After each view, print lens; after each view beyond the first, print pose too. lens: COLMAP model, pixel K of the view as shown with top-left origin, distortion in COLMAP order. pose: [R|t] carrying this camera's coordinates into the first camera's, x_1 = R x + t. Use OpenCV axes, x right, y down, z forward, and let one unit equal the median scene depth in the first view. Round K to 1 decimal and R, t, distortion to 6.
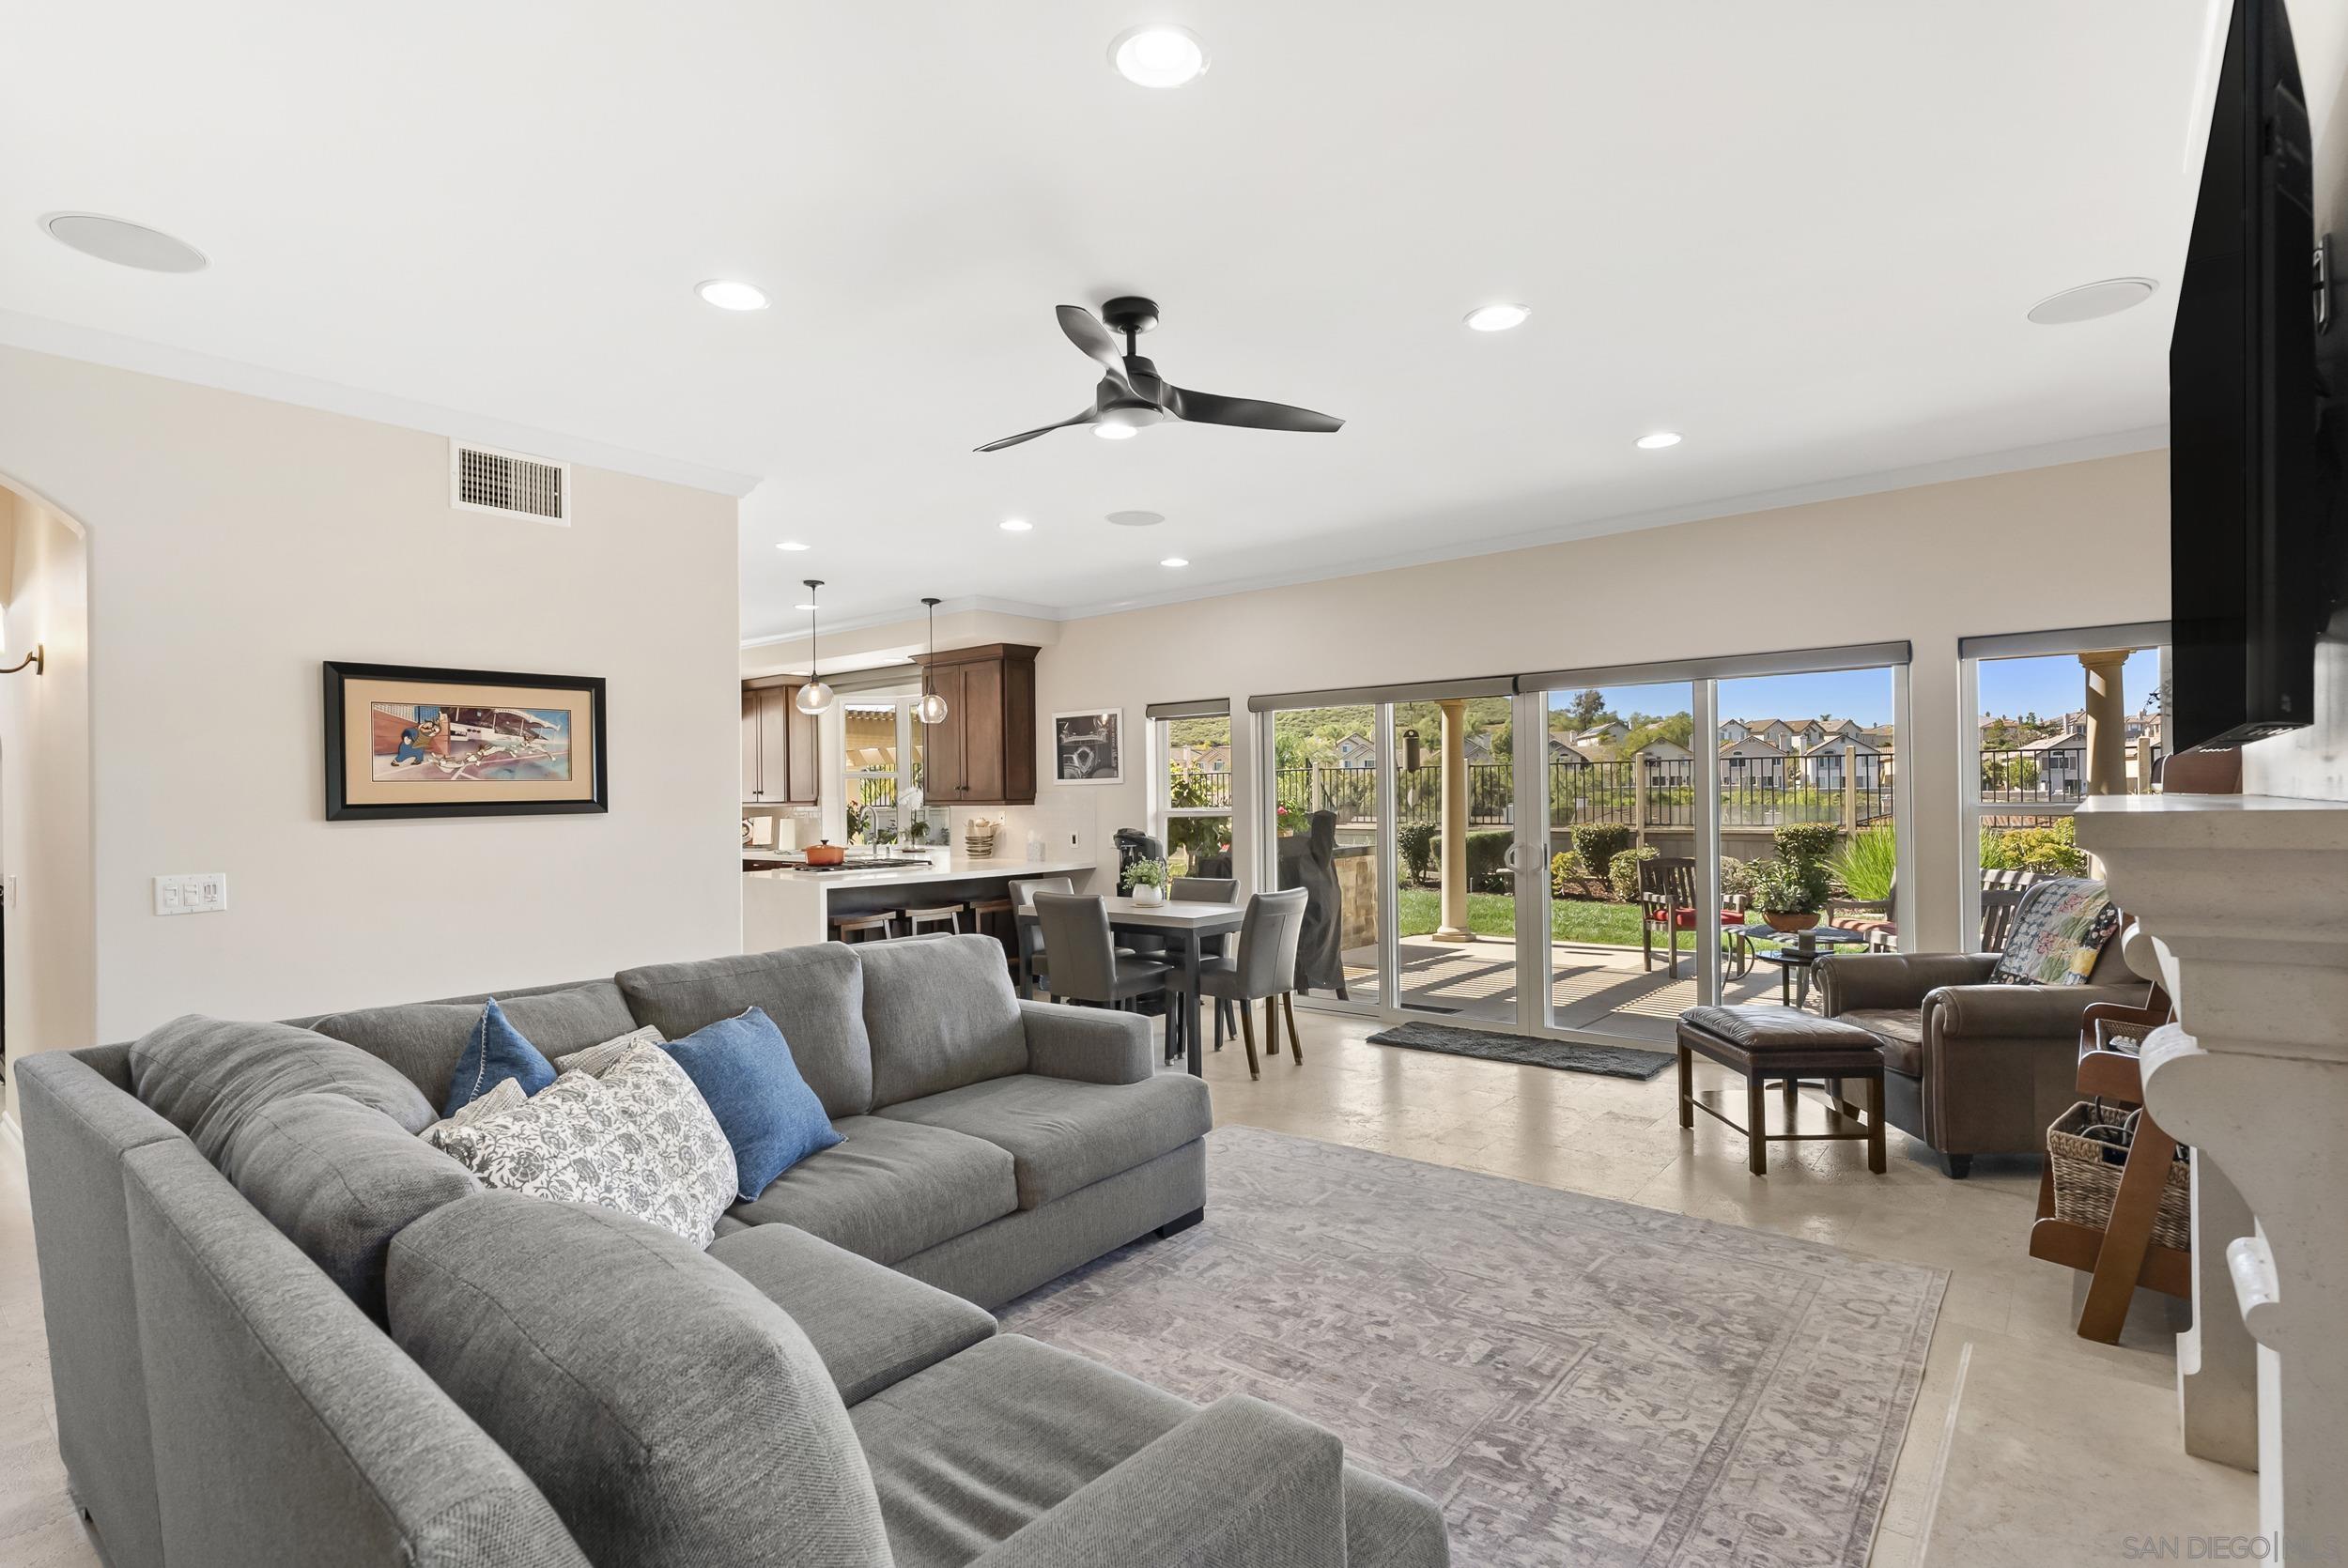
lens RADIAL K [[1131.4, 0, 1170.1], [0, 1131.4, 797.7], [0, 0, 1]] dist [-0.003194, -0.000243]
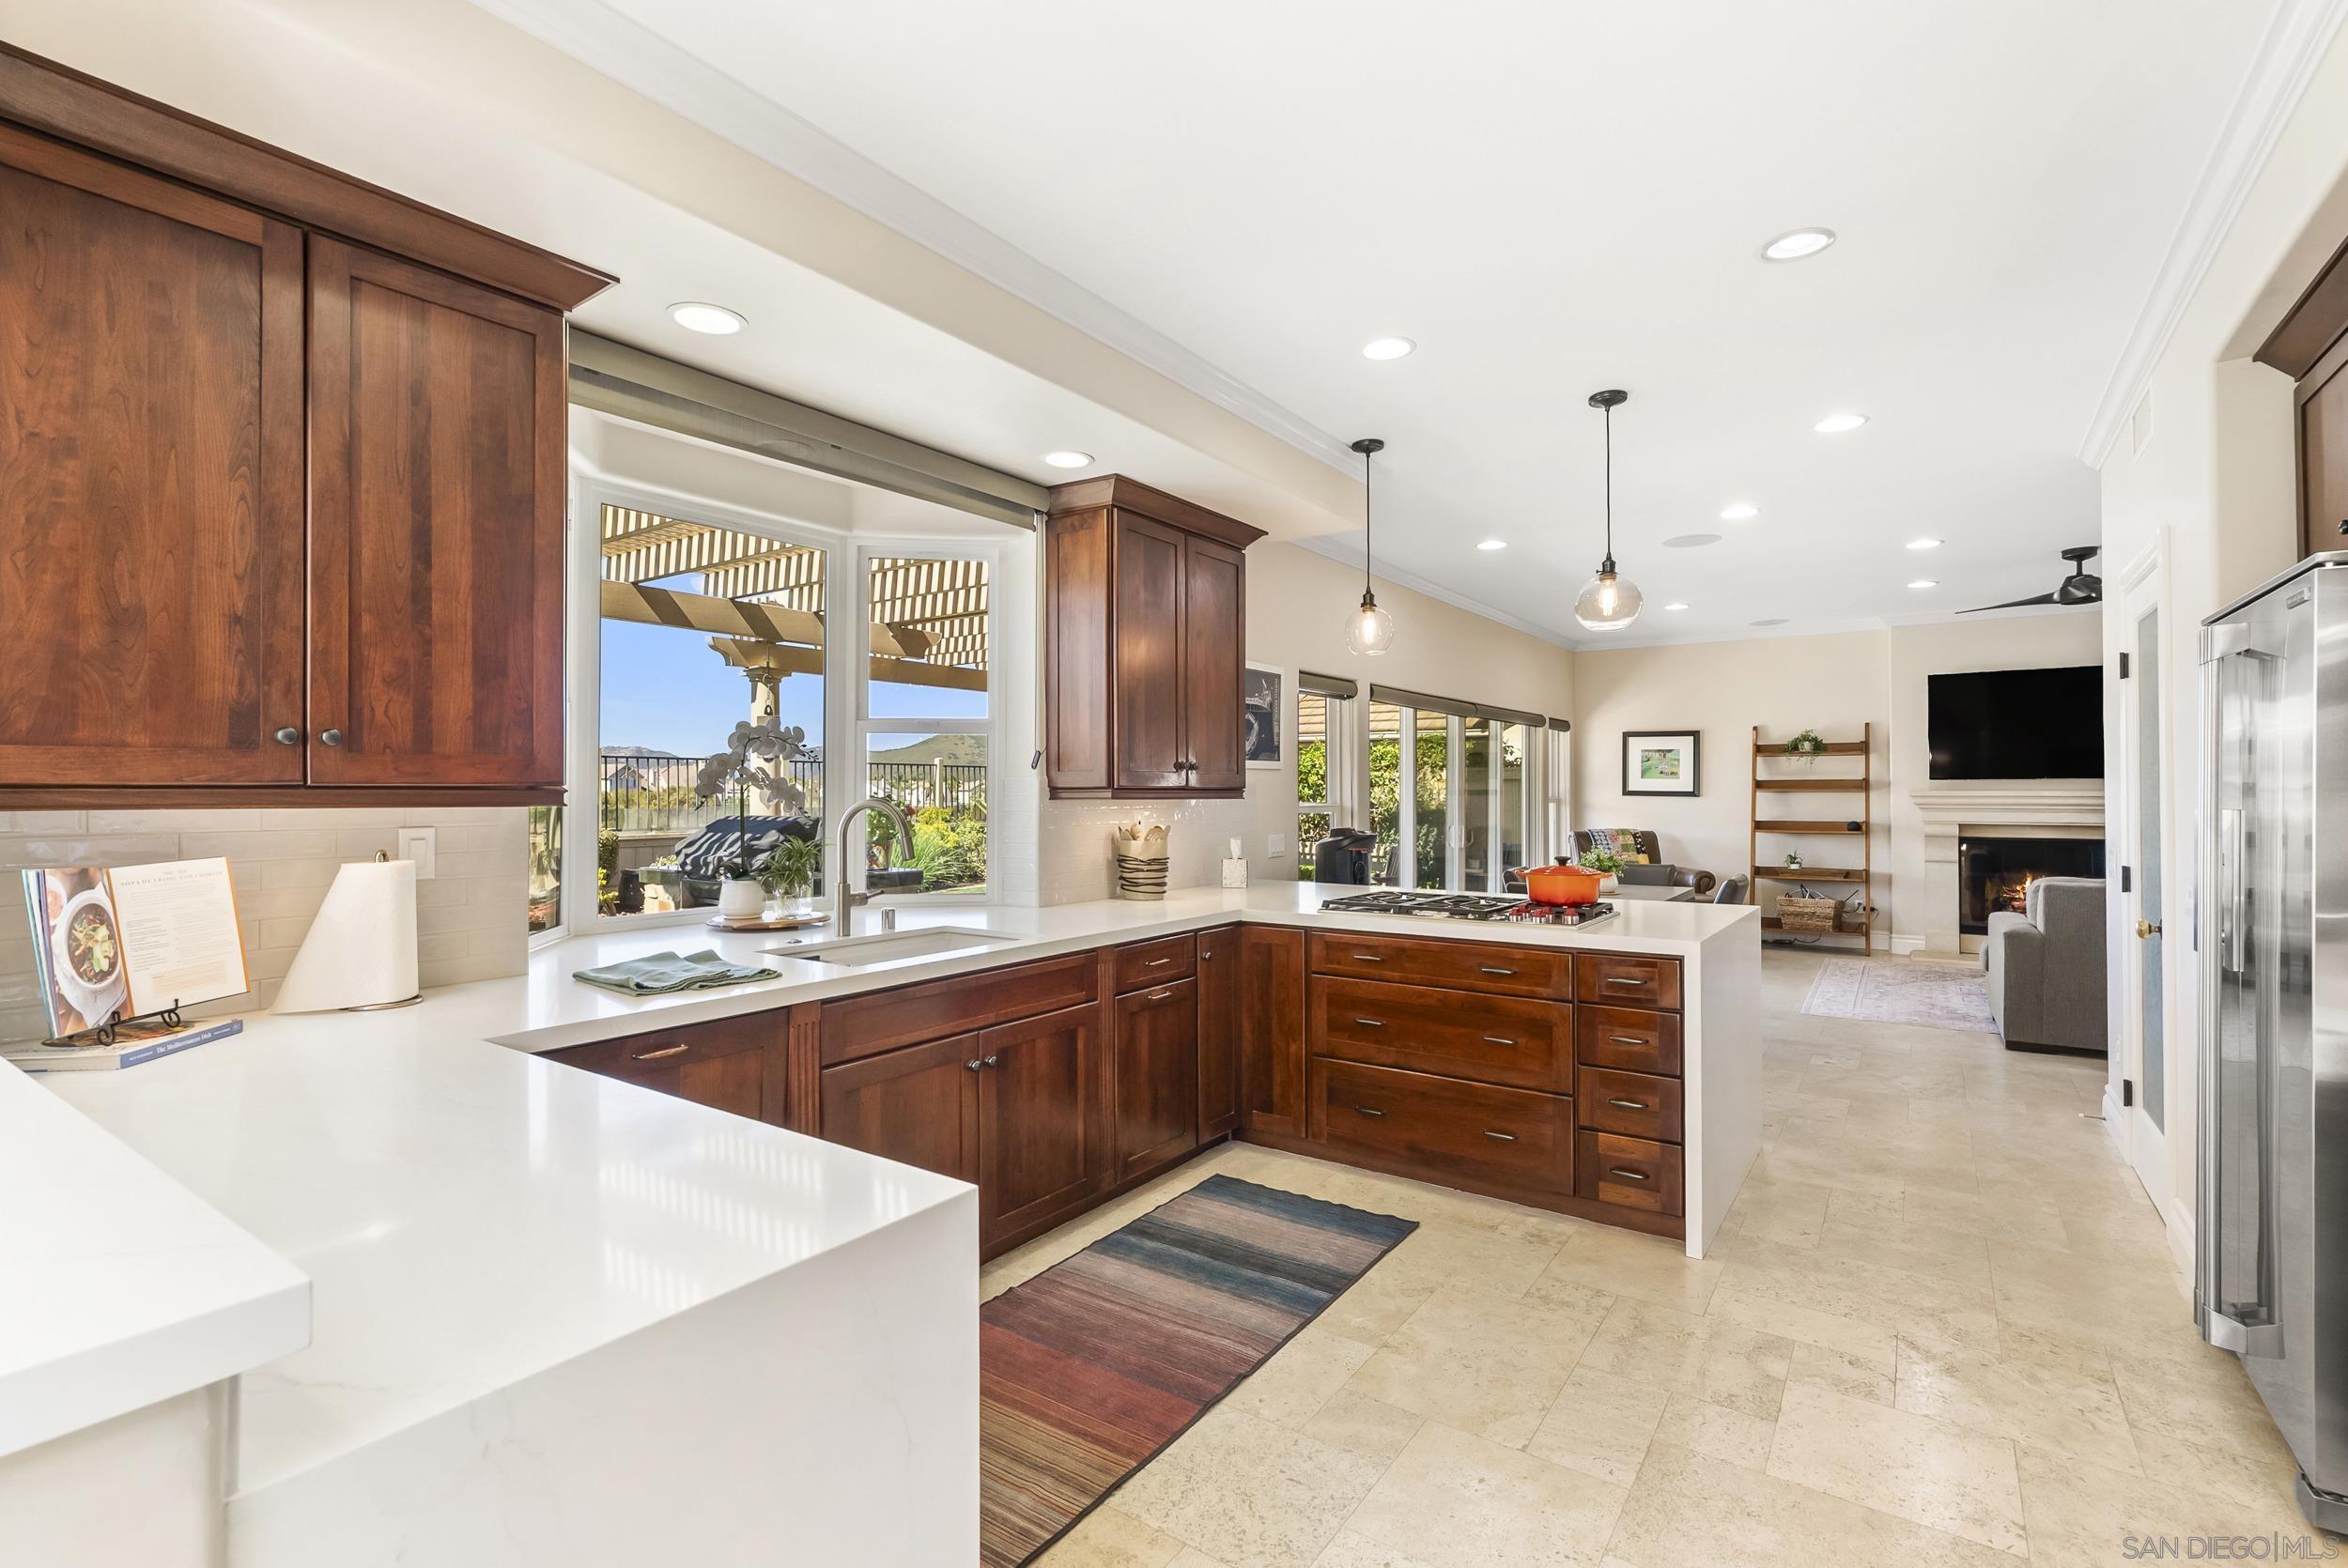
lens RADIAL K [[1069.6, 0, 1175.0], [0, 1069.6, 780.0], [0, 0, 1]] dist [-0.000324, 0.000959]
pose [[-0.079437, 0.023879, 0.996554, -0.719720], [0.003941, 0.999713, -0.023641, 0.010669], [-0.996832, 0.002049, -0.079508, 1.097380]]
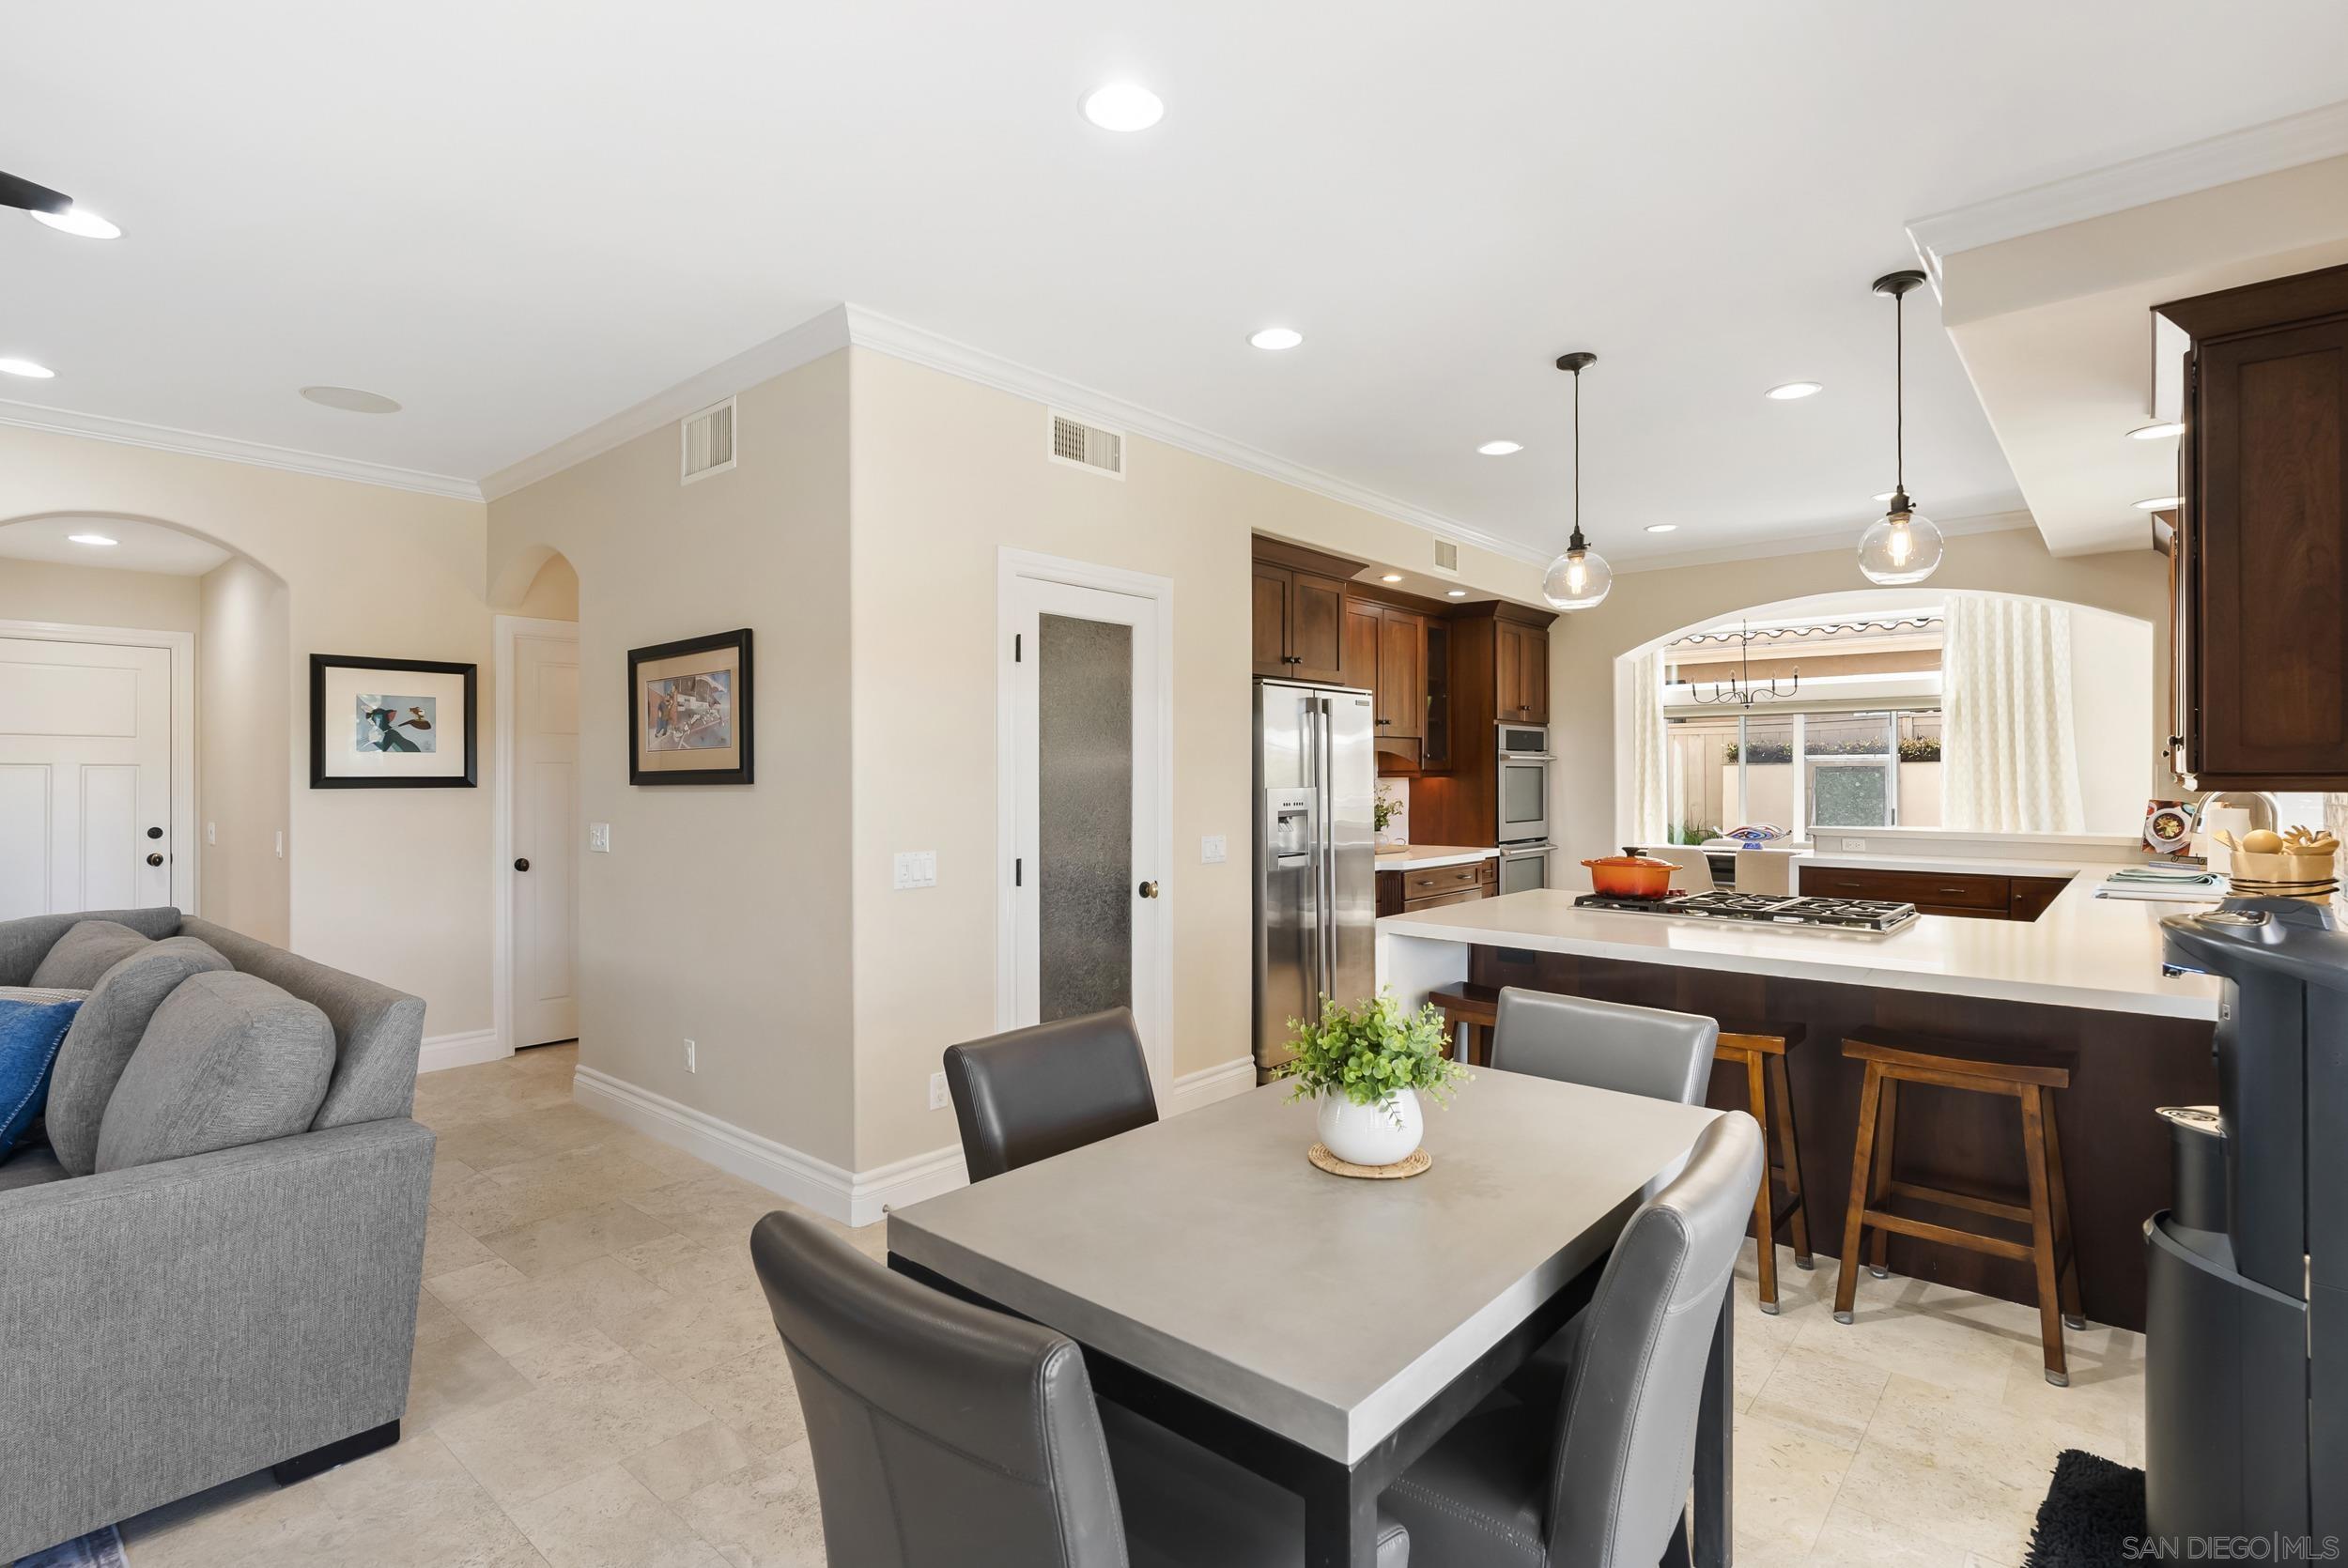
lens RADIAL K [[1116.6, 0, 1188.3], [0, 1116.6, 778.2], [0, 0, 1]] dist [-0.004062, -0.000496]
pose [[-0.014439, 0.016306, -0.999763, 0.172724], [0.000355, 0.999867, 0.016302, -0.002039], [0.999896, -0.000119, -0.014443, 0.726845]]
